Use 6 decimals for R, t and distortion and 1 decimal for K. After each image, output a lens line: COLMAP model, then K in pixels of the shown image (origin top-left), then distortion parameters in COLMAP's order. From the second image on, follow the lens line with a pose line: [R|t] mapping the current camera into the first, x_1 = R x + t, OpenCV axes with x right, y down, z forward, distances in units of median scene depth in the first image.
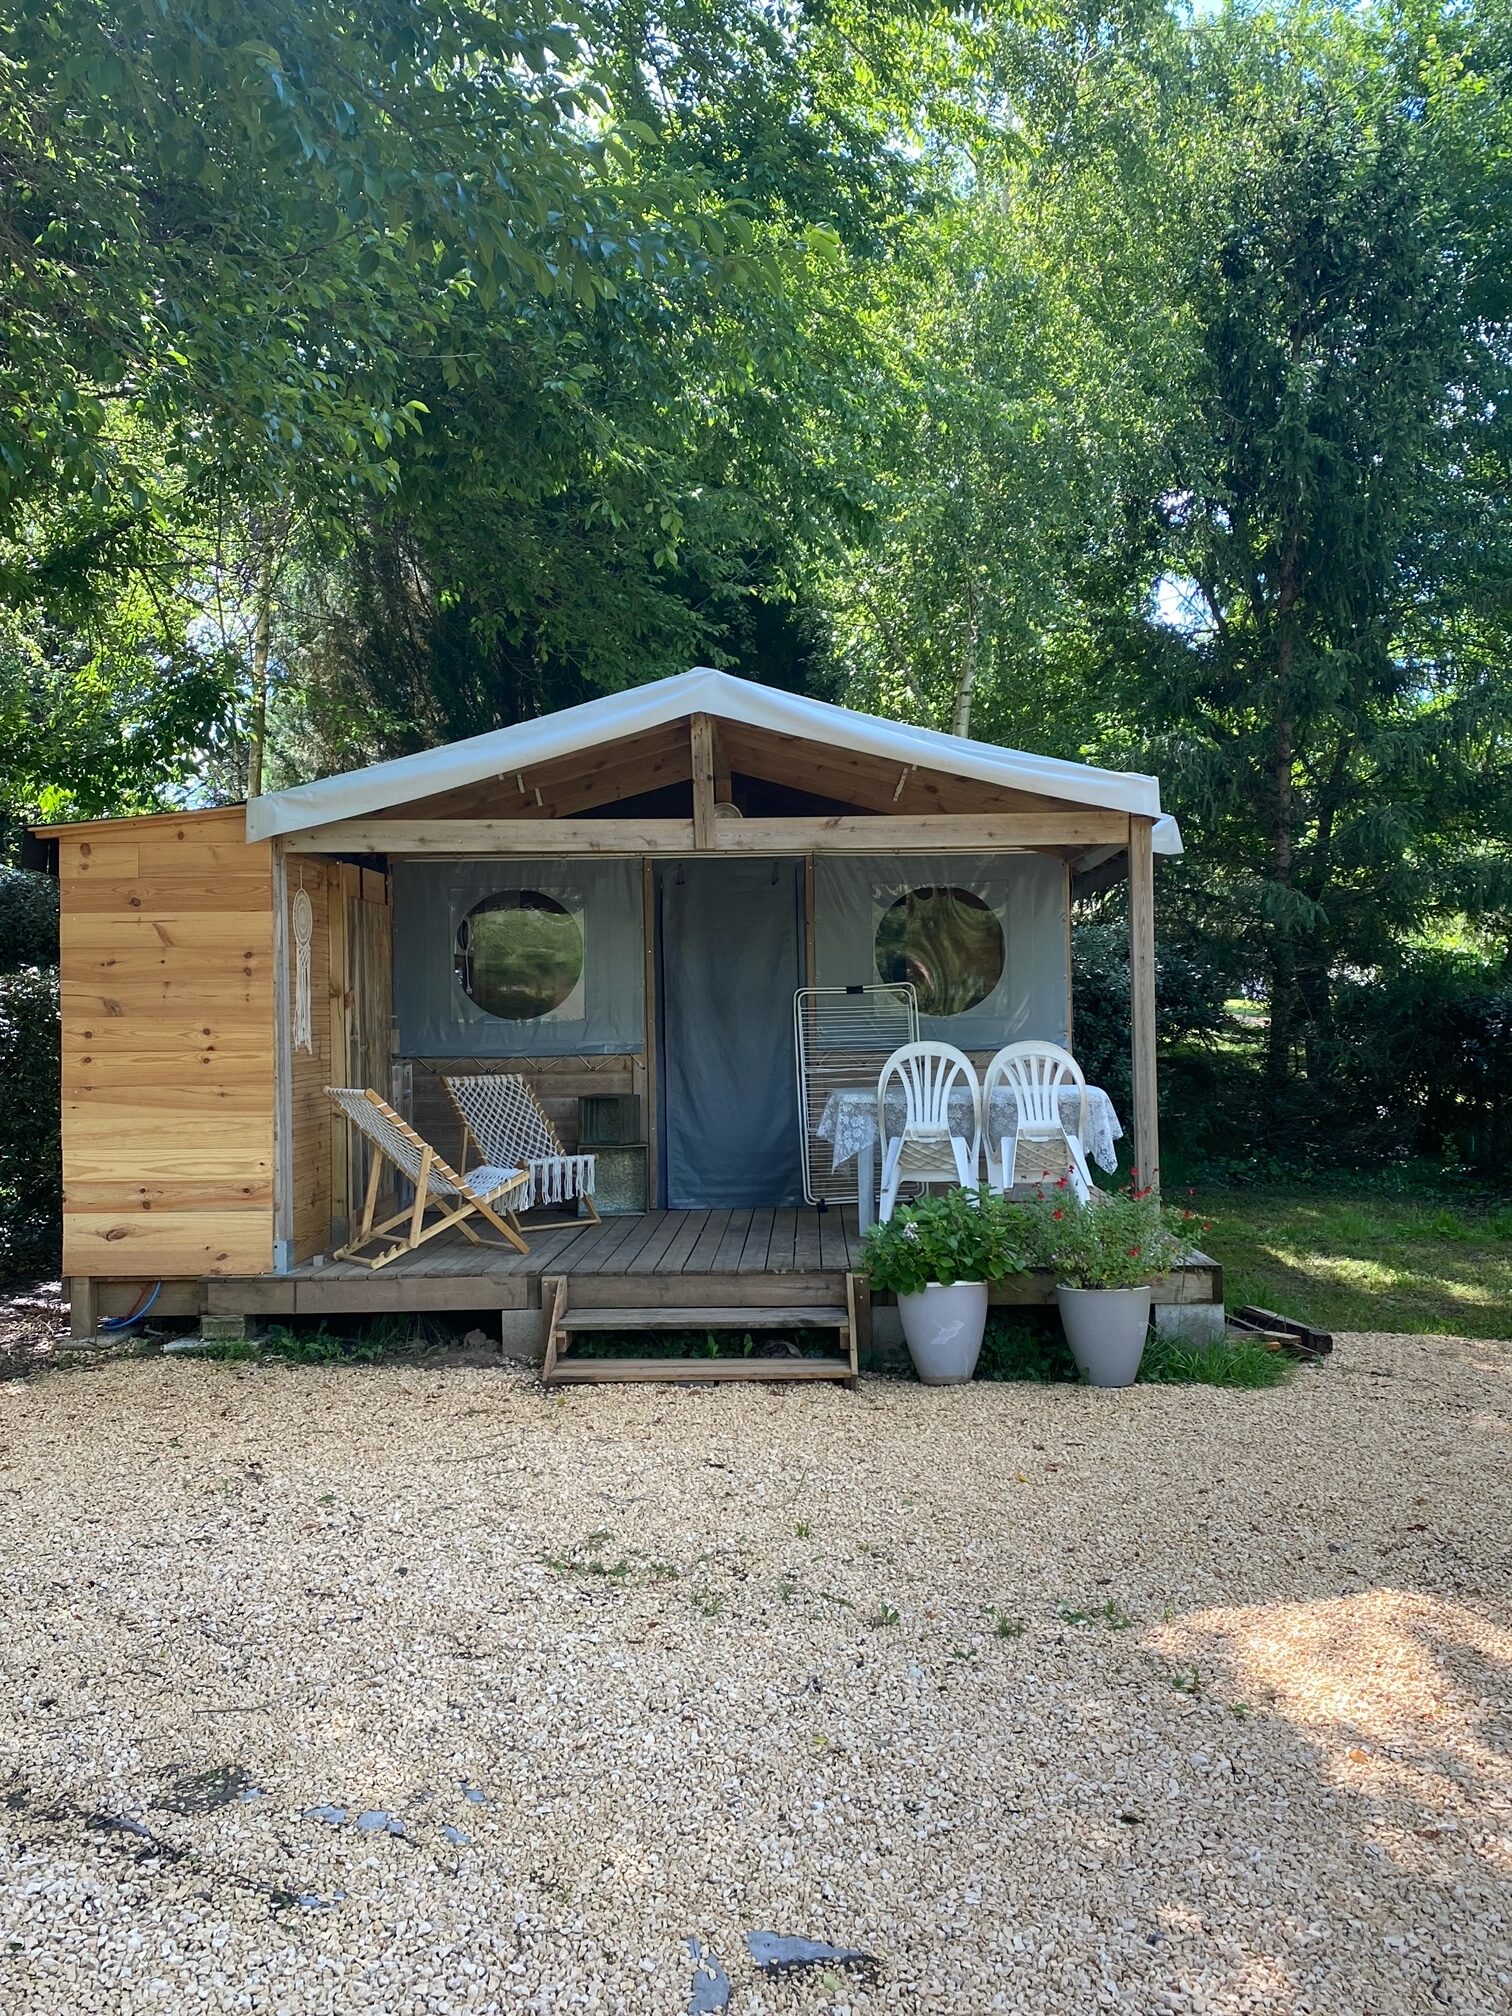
lens RADIAL K [[1772.4, 0, 756.0], [0, 1772.4, 1008.0], [0, 0, 1]] dist [-0.010703, 0.017186]
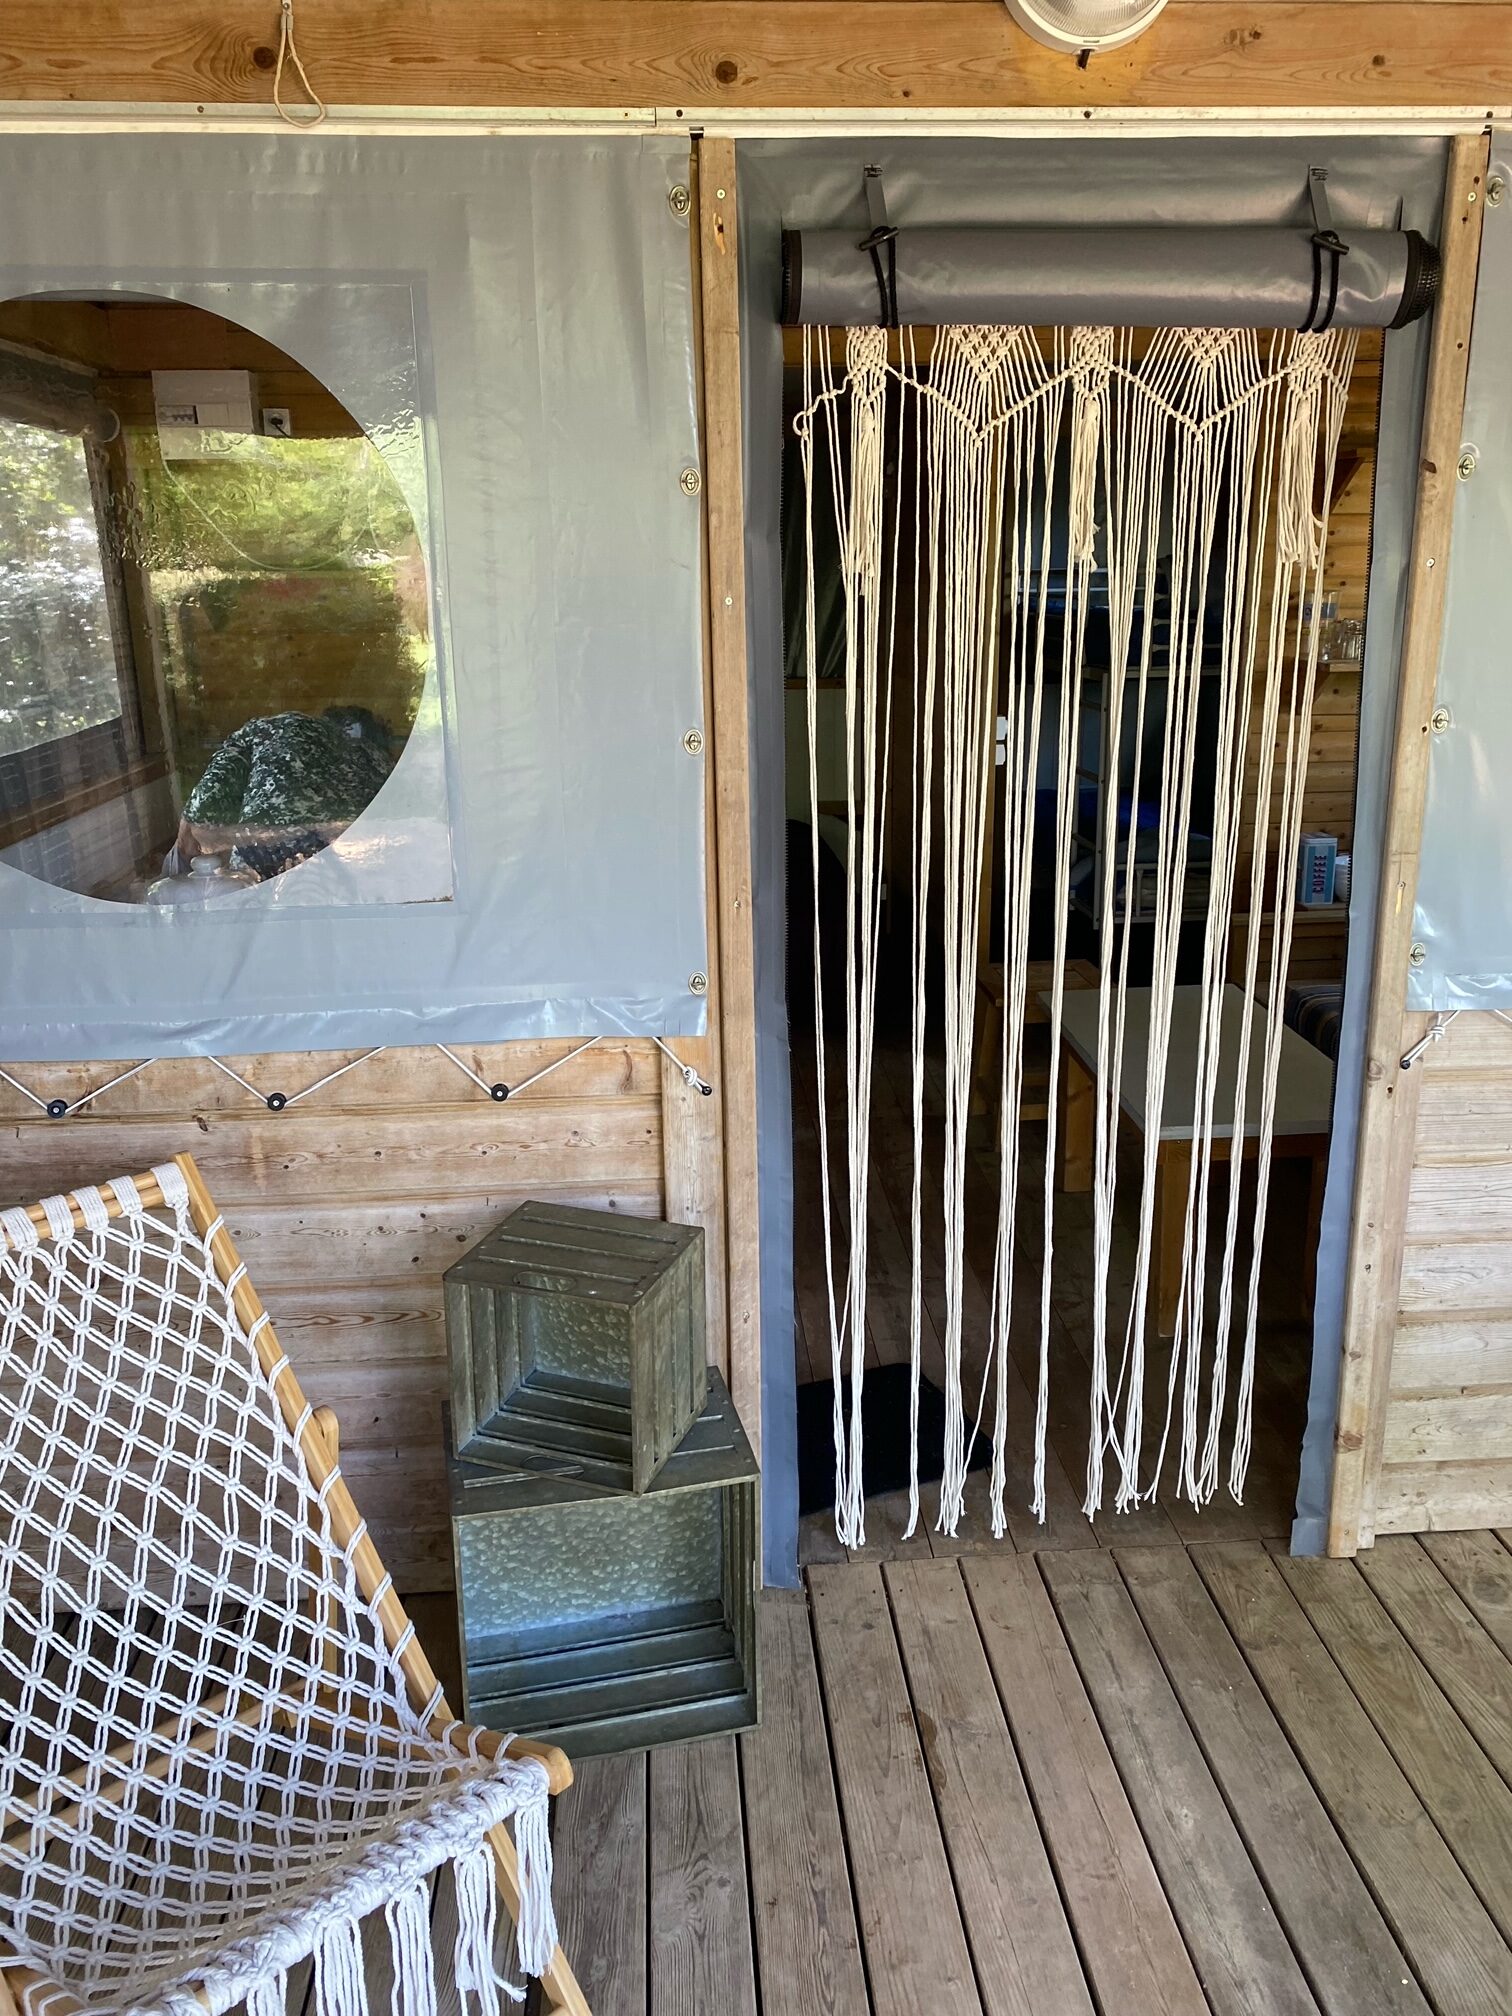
lens RADIAL K [[1531.0, 0, 755.0], [0, 1531.0, 994.4], [0, 0, 1]] dist [-0.005677, -0.003492]
pose [[0.995903, -0.025668, 0.086708, -0.075232], [0.002436, 0.966135, 0.258026, -0.033787], [-0.090395, -0.256757, 0.962239, 0.800965]]
